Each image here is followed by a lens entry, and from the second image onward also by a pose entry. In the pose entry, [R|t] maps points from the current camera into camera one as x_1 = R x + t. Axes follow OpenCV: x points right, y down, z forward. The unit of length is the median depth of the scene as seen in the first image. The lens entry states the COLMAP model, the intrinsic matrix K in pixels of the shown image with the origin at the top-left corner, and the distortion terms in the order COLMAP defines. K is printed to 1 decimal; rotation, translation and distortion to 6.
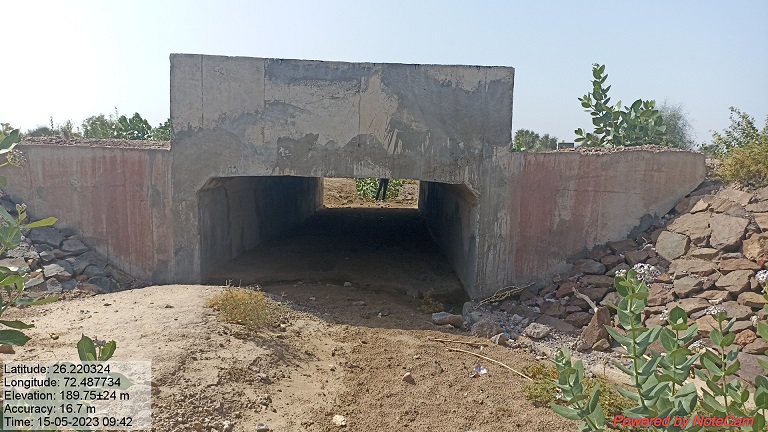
lens RADIAL K [[566.3, 0, 385.5], [0, 566.3, 215.7], [0, 0, 1]] dist [0.037422, -0.007297]
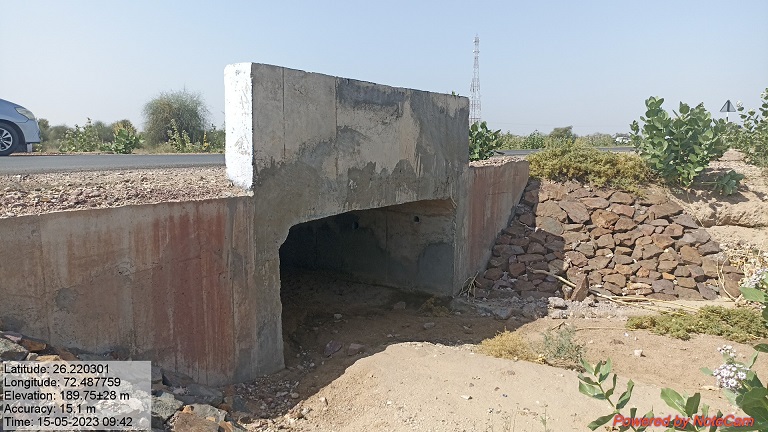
lens RADIAL K [[566.3, 0, 383.6], [0, 566.3, 215.6], [0, 0, 1]] dist [0.037422, -0.007297]
pose [[0.575106, -0.132350, 0.807302, -0.870823], [0.094763, 0.990961, 0.094952, -0.143766], [-0.812572, 0.021895, 0.582450, 0.449212]]
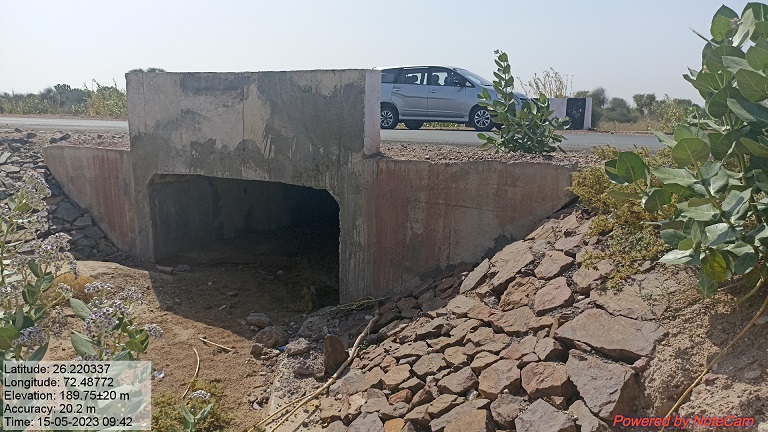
lens RADIAL K [[566.3, 0, 382.3], [0, 566.3, 216.1], [0, 0, 1]] dist [0.037422, -0.007297]
pose [[0.871881, 0.070339, -0.484640, 0.718315], [-0.035430, 0.996098, 0.080831, -0.094256], [0.488434, -0.053304, 0.870971, 0.177137]]
